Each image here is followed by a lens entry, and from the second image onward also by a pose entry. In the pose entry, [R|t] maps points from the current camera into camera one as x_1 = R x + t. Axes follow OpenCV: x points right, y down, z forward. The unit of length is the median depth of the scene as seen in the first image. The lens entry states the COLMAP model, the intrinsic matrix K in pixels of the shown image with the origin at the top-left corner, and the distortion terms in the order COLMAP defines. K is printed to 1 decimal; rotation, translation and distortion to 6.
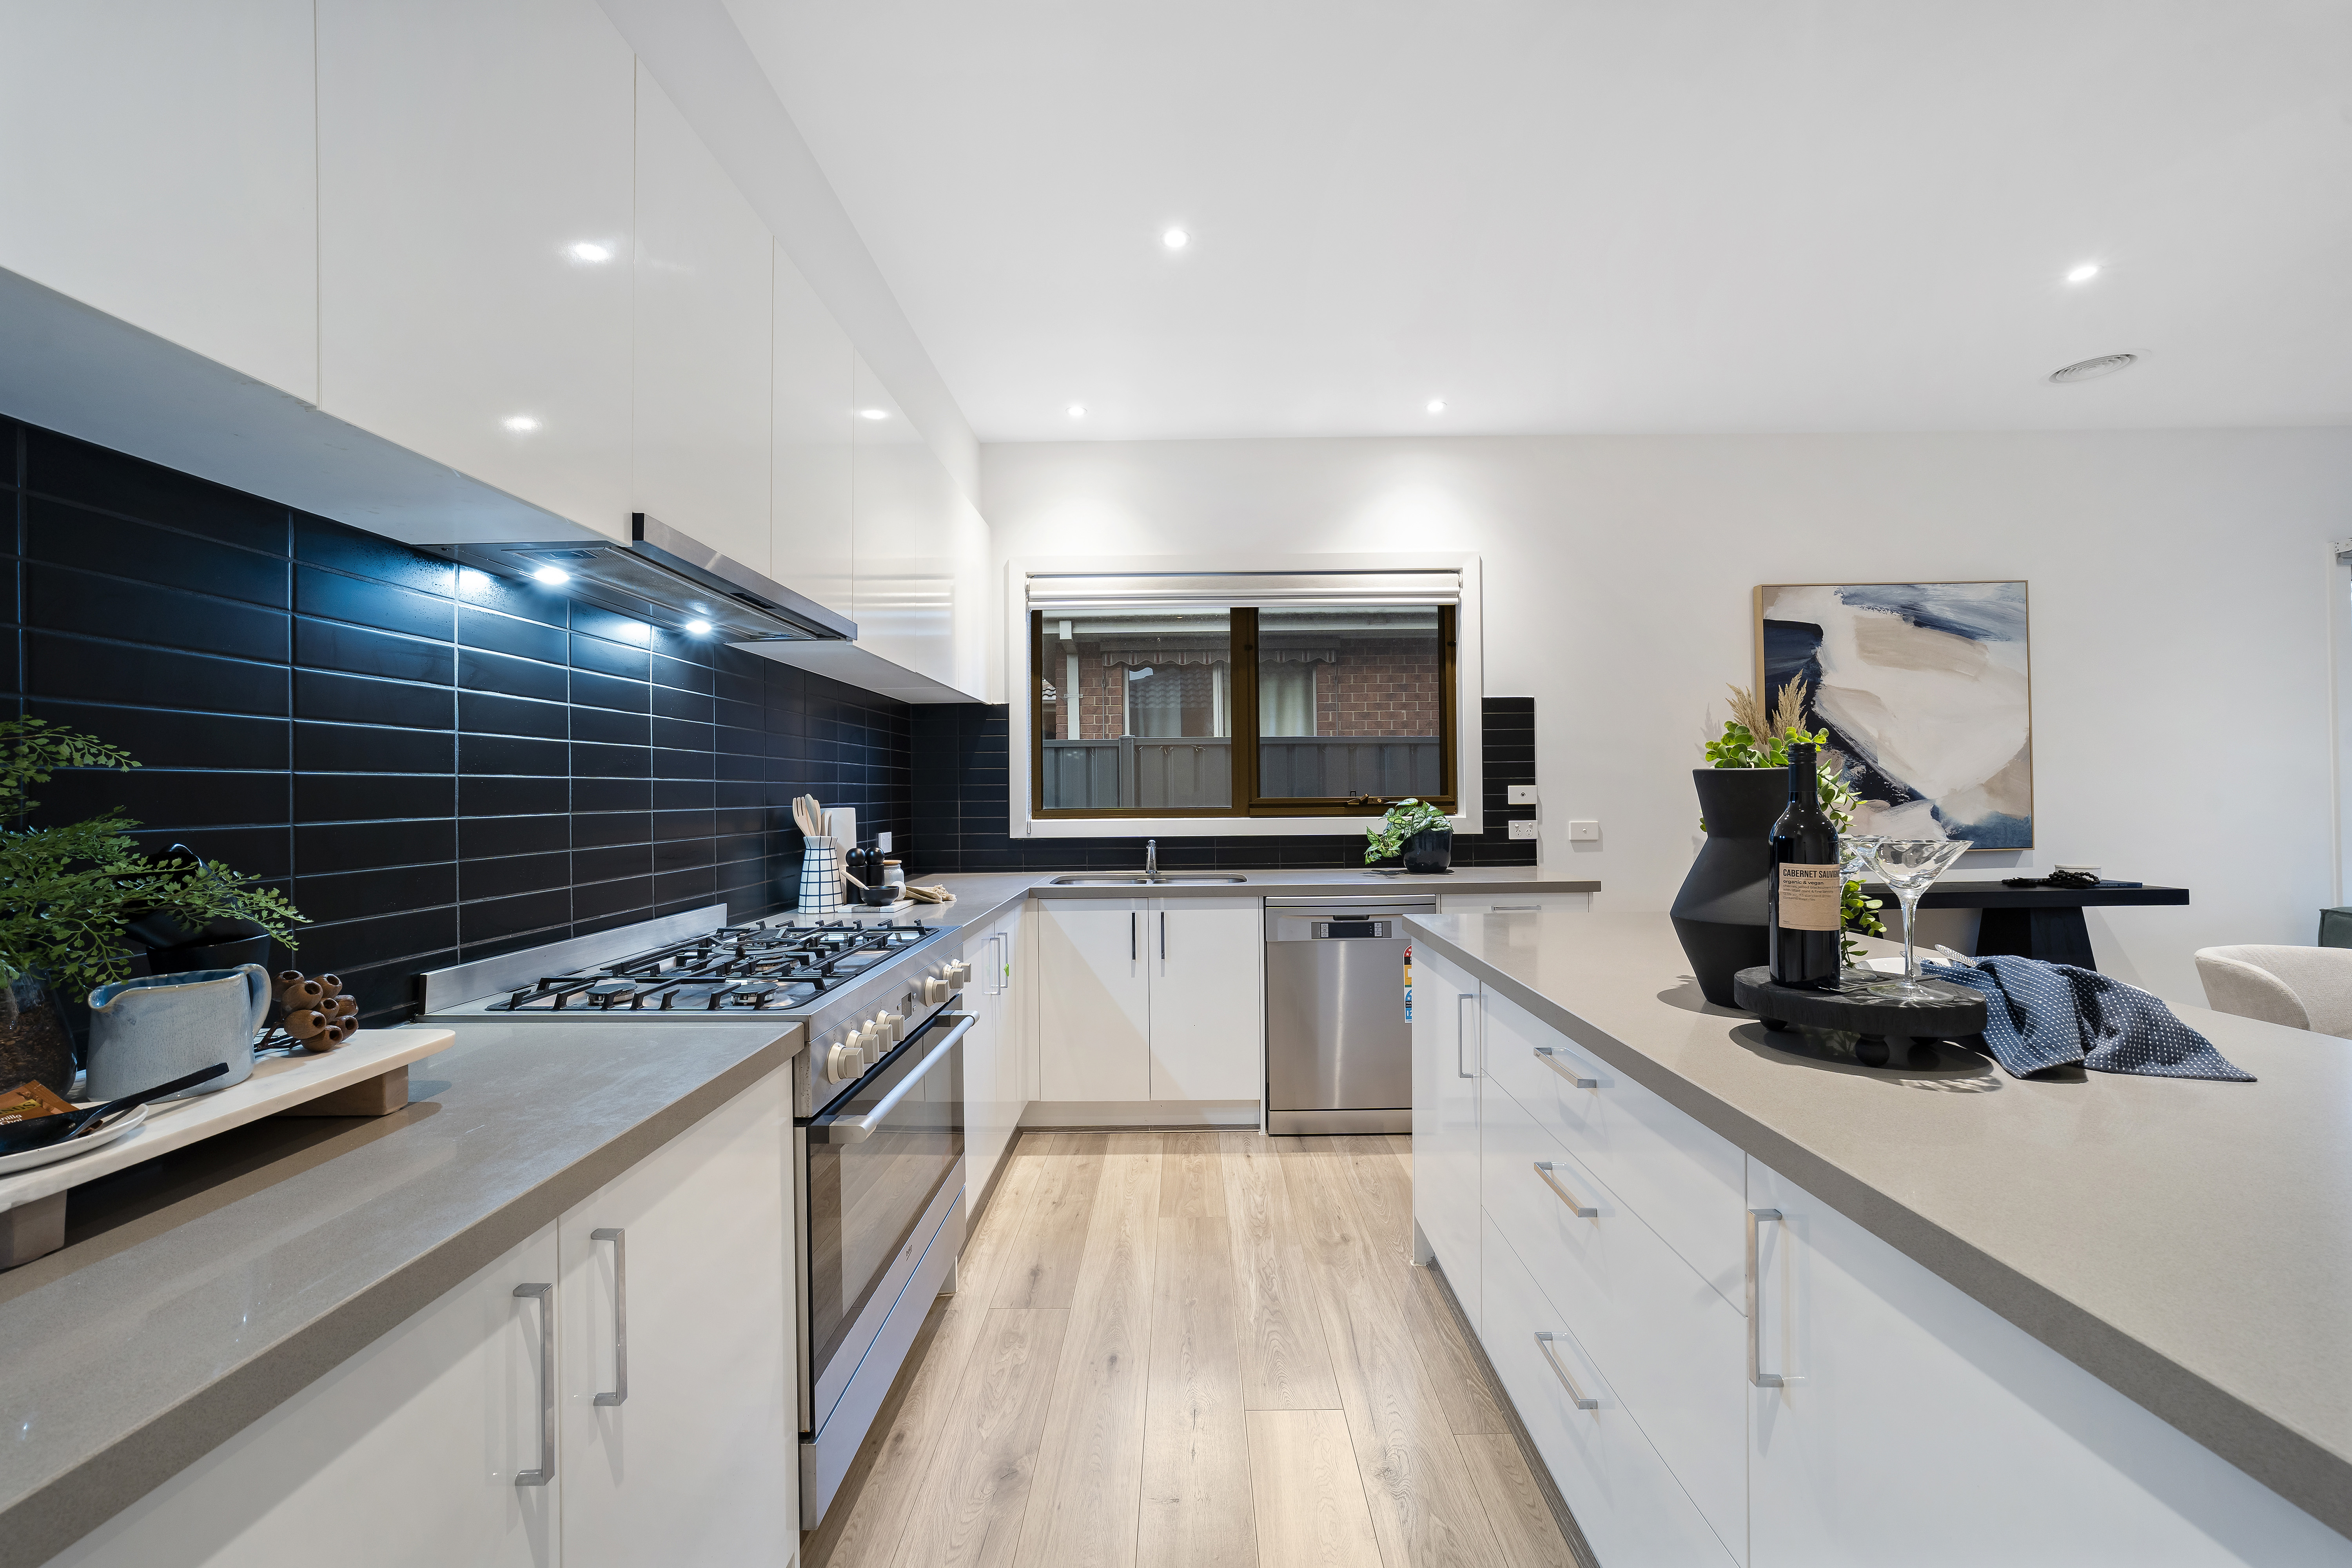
lens RADIAL K [[918.5, 0, 1174.6], [0, 918.5, 782.5], [0, 0, 1]] dist [-0.033215, 0.013986]
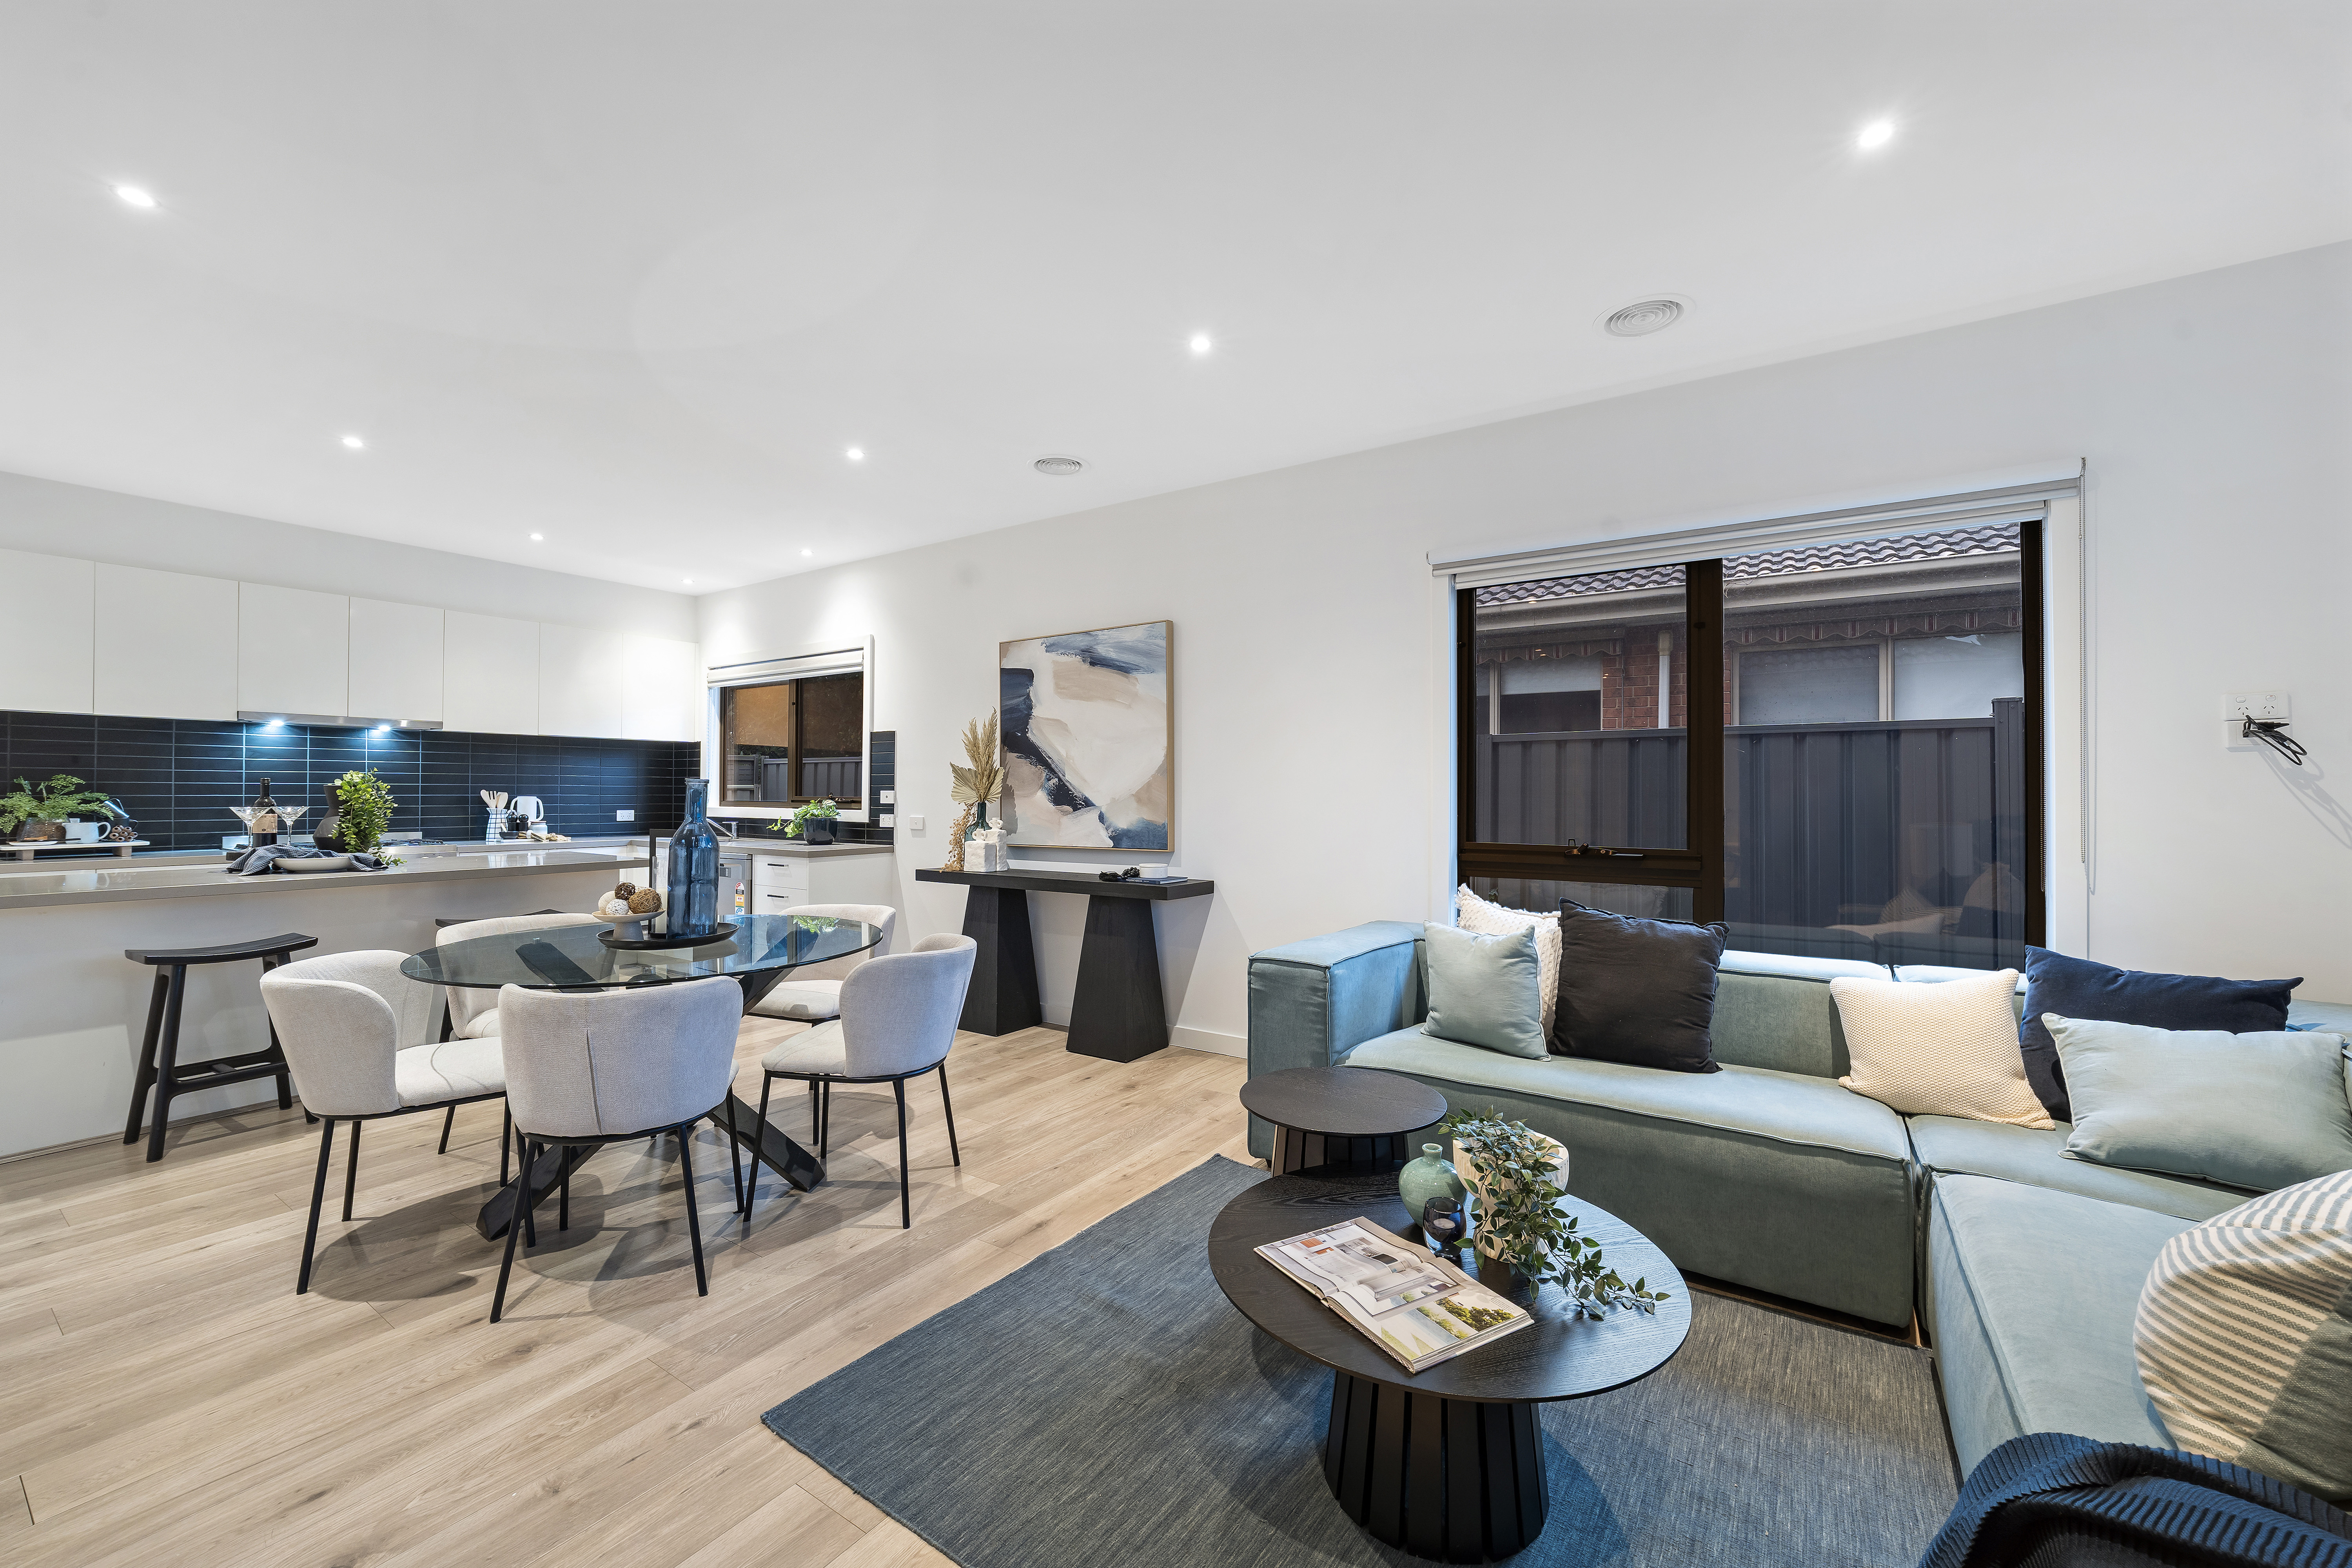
lens RADIAL K [[918.5, 0, 1174.6], [0, 918.5, 782.5], [0, 0, 1]] dist [-0.033215, 0.013986]
pose [[0.839525, 0.007732, -0.543267, 1.870303], [-0.004430, 0.999963, 0.007388, -0.027353], [0.543304, -0.003796, 0.839528, 0.012361]]
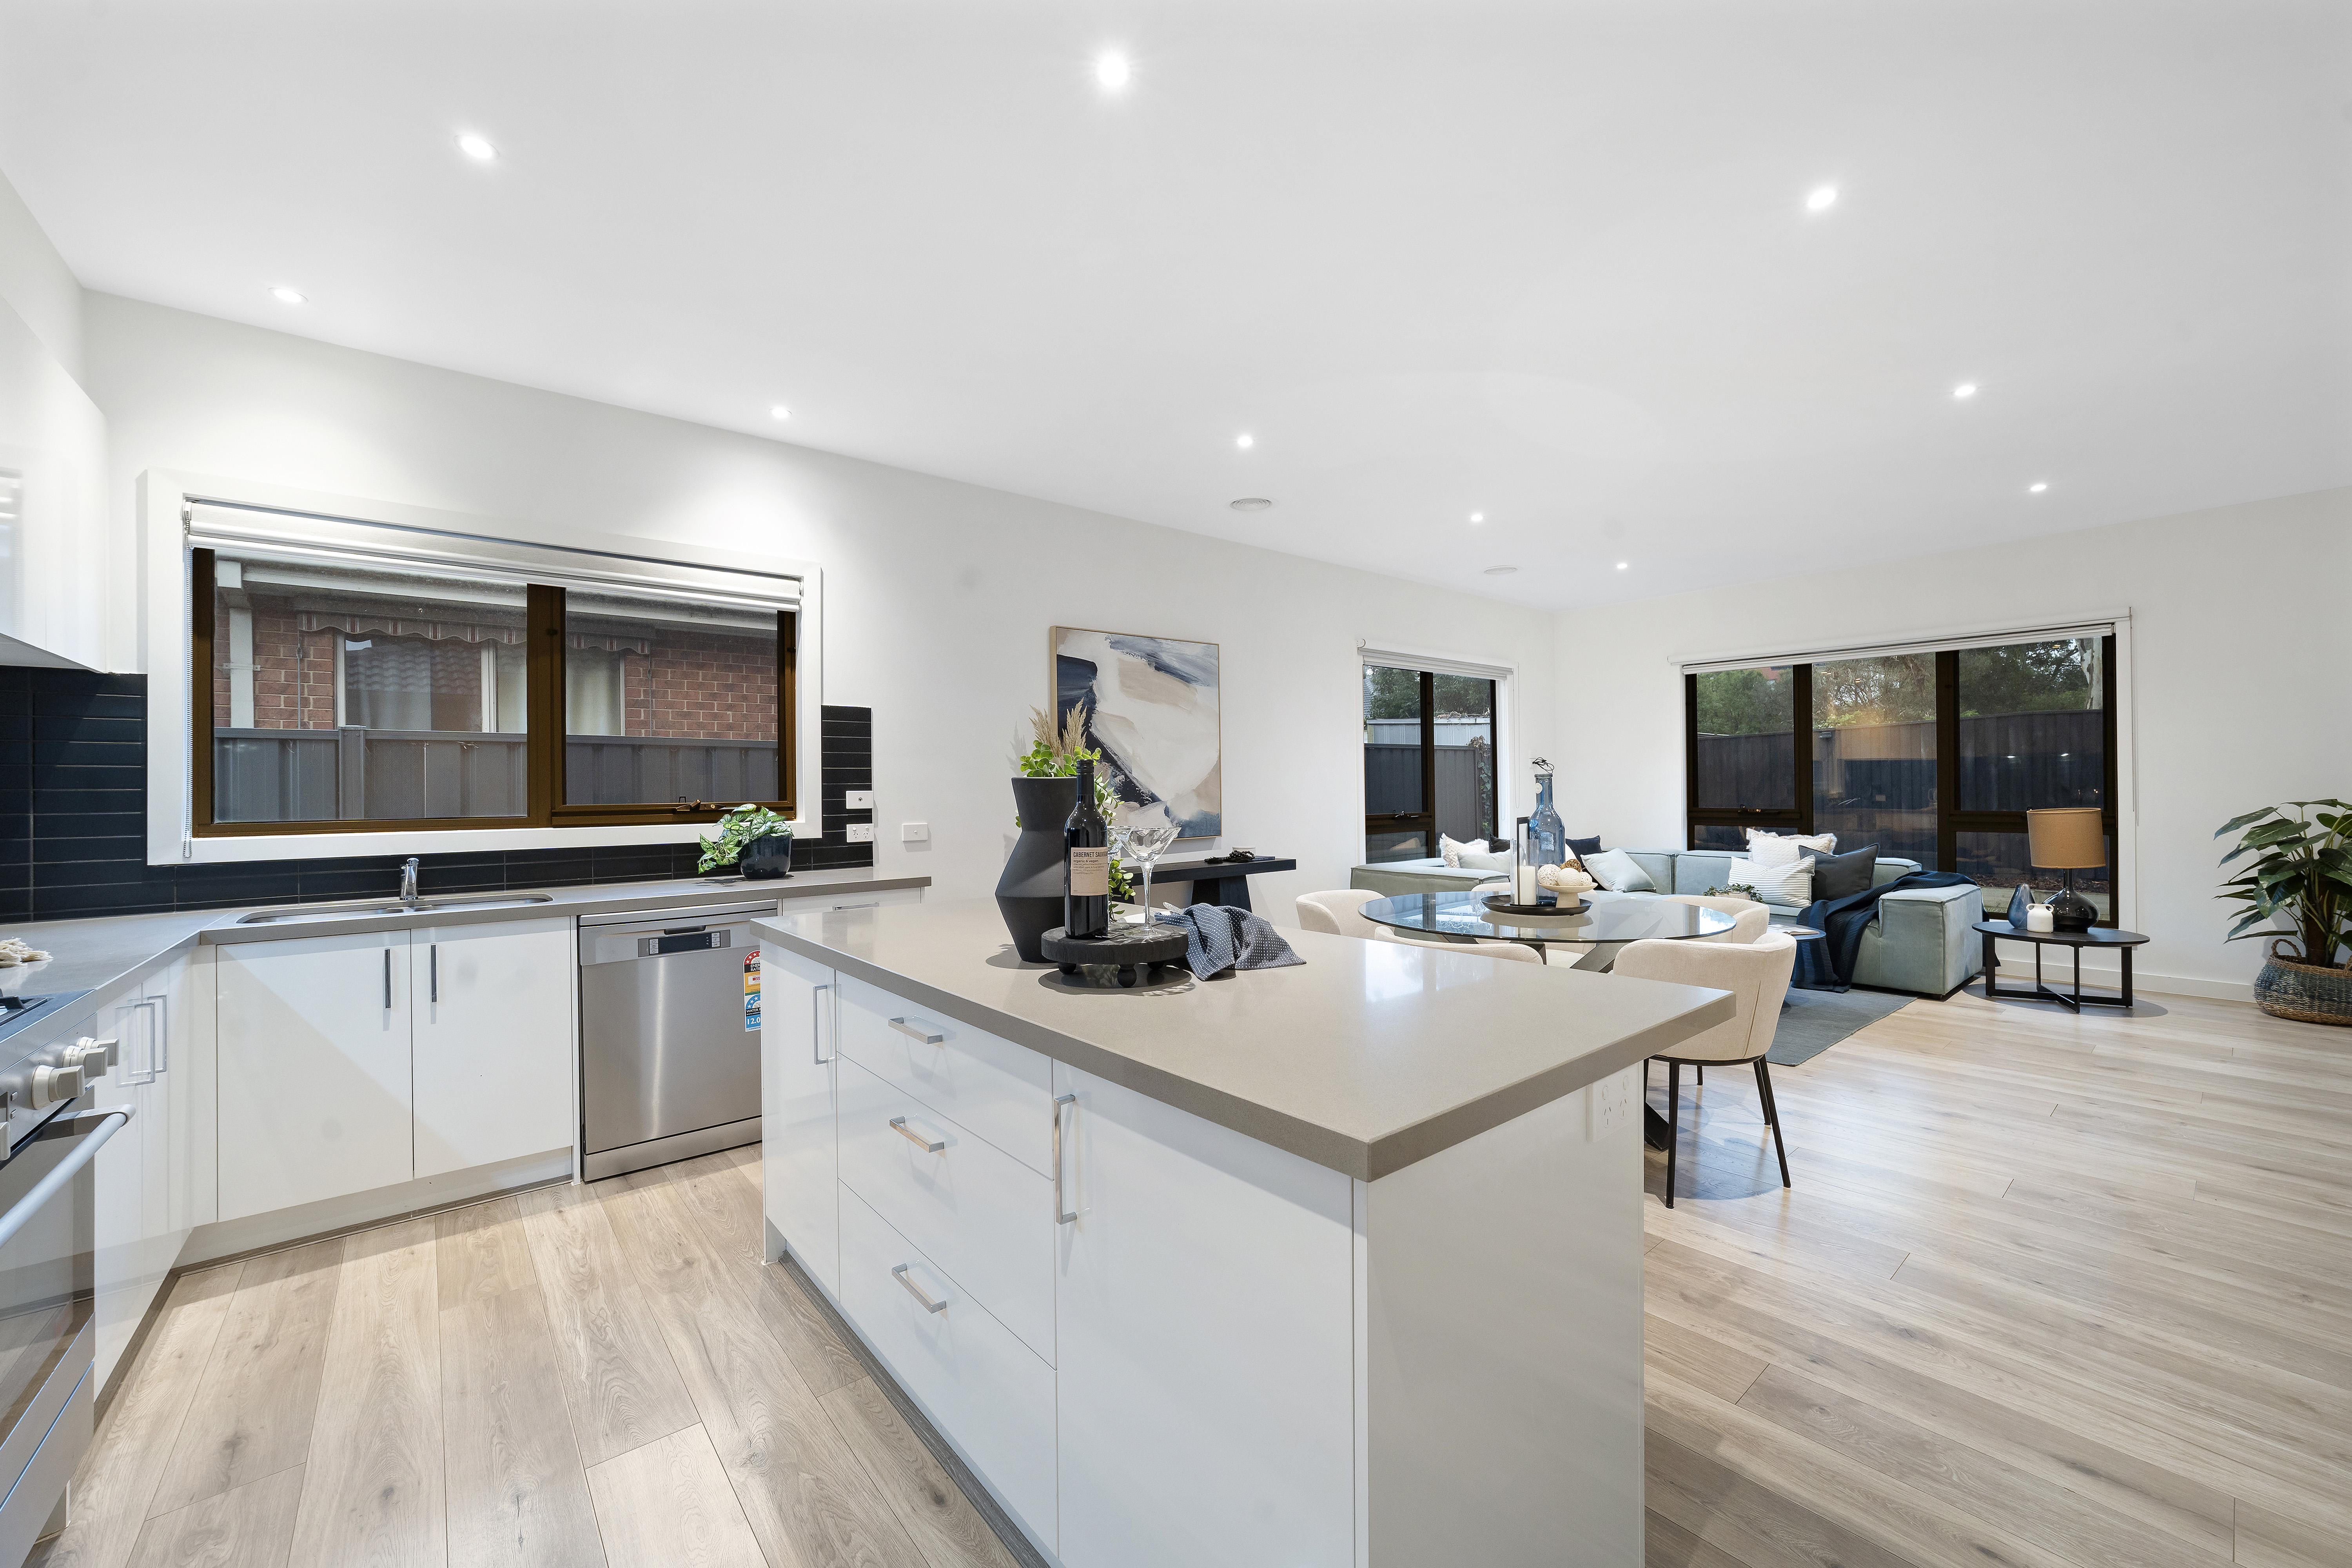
lens RADIAL K [[918.5, 0, 1174.6], [0, 918.5, 782.5], [0, 0, 1]] dist [-0.033215, 0.013986]
pose [[0.760943, 0.005818, 0.648792, -0.033192], [-0.001876, 0.999975, -0.006767, 0.000185], [-0.648815, 0.003933, 0.760936, -0.045026]]
